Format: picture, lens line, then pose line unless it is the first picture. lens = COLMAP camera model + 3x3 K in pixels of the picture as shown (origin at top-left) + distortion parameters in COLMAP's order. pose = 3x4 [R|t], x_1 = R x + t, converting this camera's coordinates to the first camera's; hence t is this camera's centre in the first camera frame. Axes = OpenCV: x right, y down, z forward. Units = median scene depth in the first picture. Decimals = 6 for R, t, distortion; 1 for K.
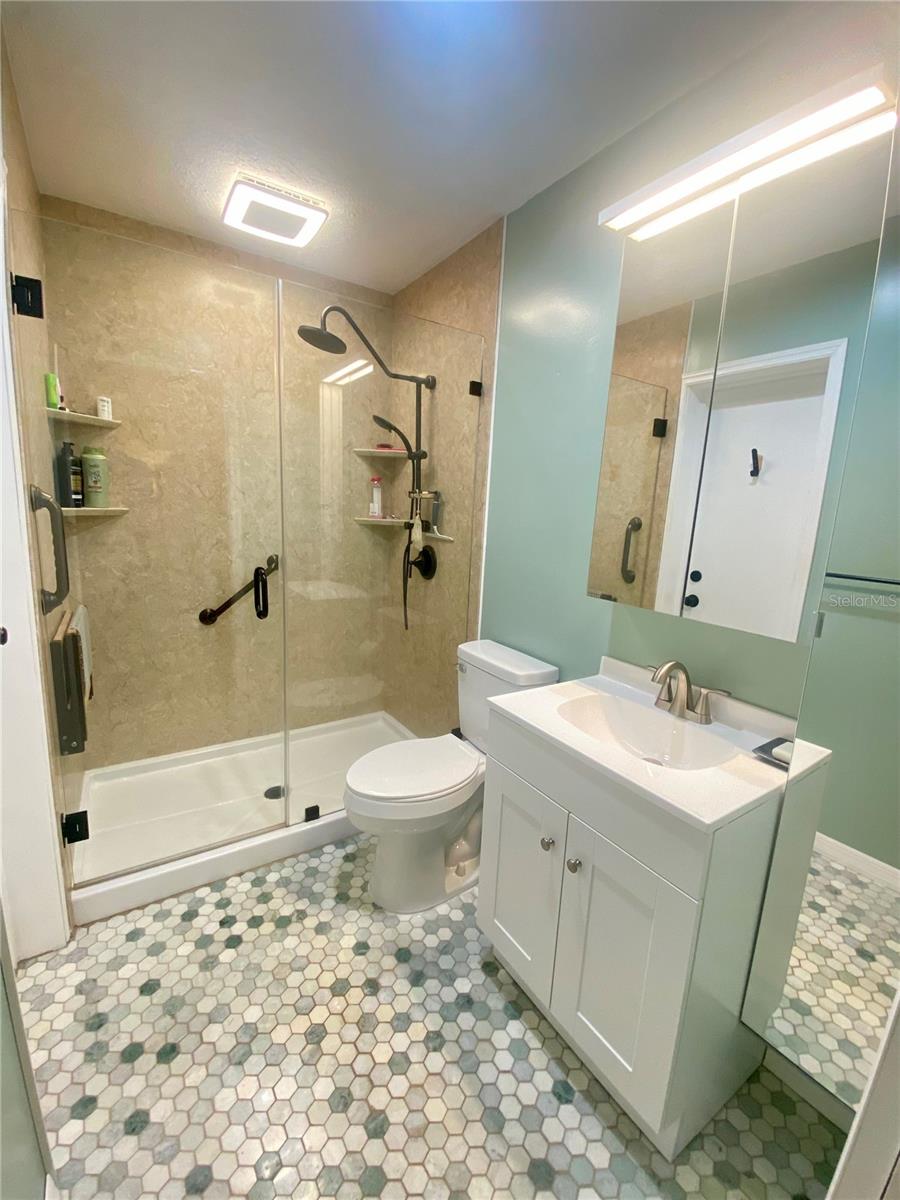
lens RADIAL K [[499.3, 0, 458.0], [0, 499.3, 604.1], [0, 0, 1]] dist [-0.000919, -0.009858]
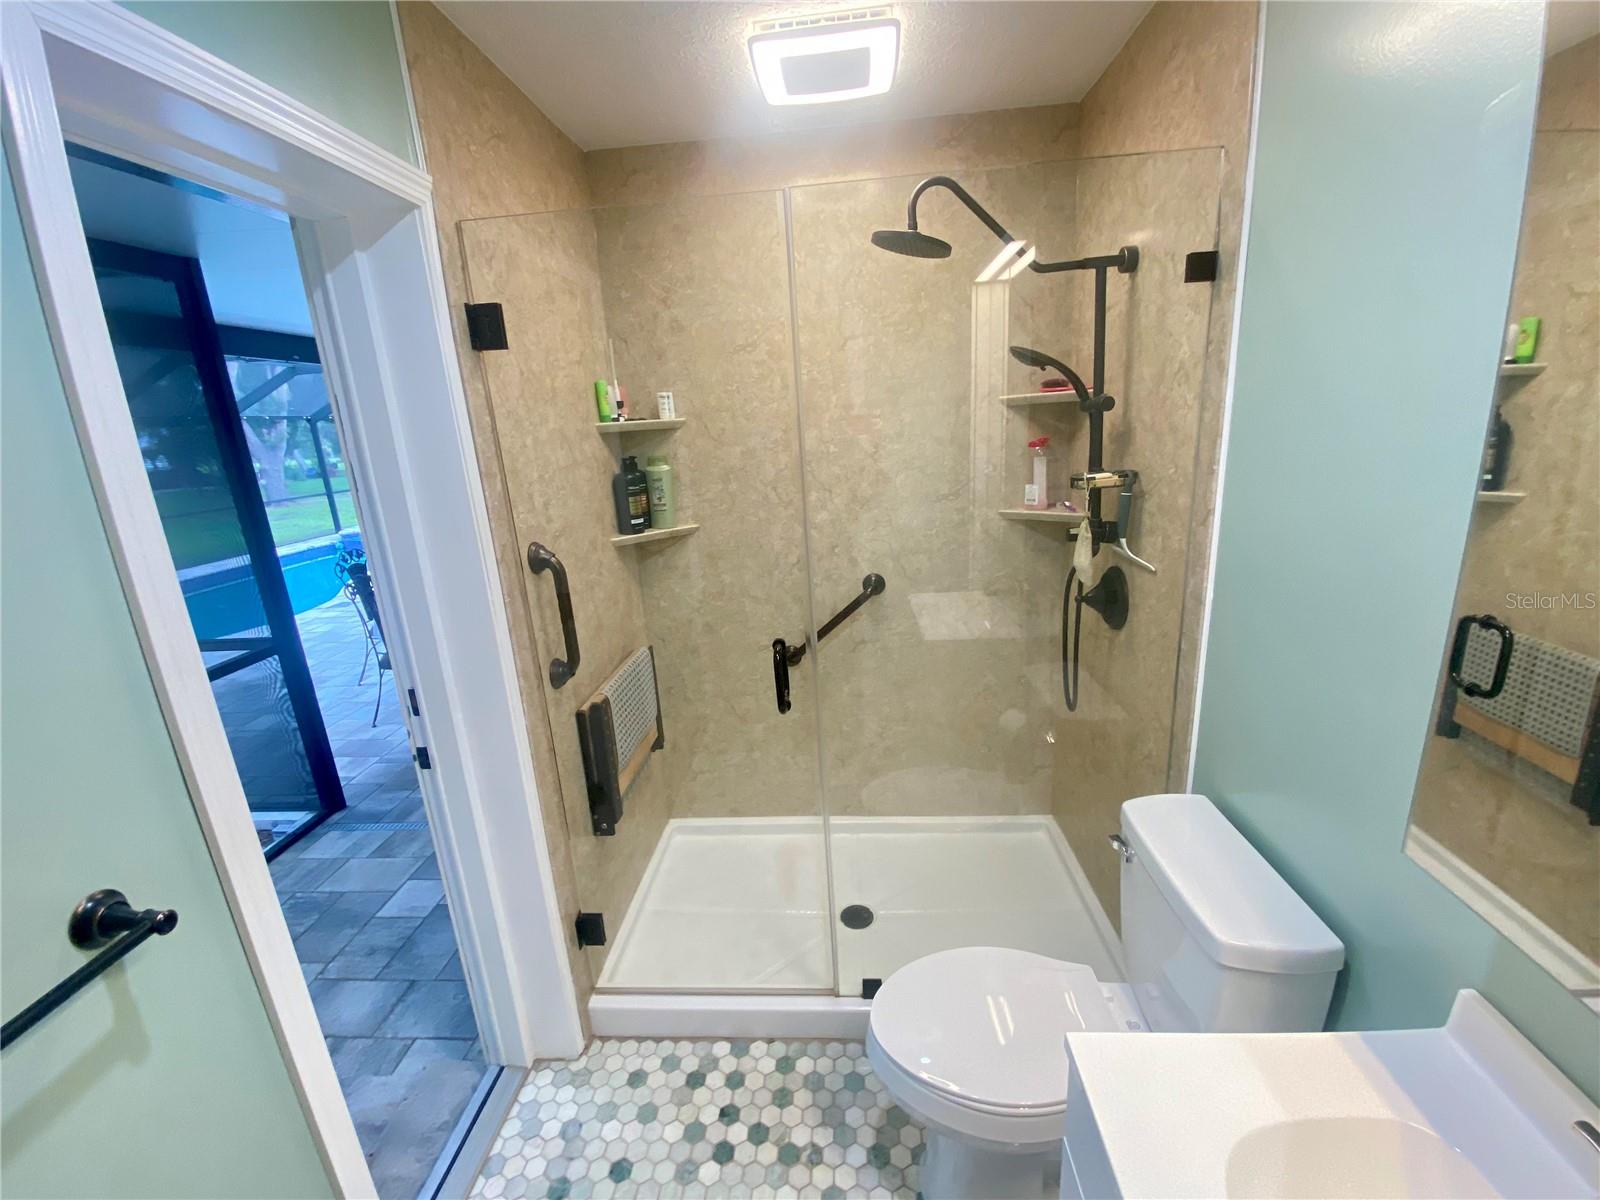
lens RADIAL K [[665.7, 0, 796.1], [0, 665.7, 595.0], [0, 0, 1]] dist [-0.000919, -0.009858]
pose [[0.778059, 0.061392, -0.625185, 0.145486], [-0.009558, 0.996255, 0.085936, -0.172778], [0.628119, -0.060888, 0.775731, 0.256519]]
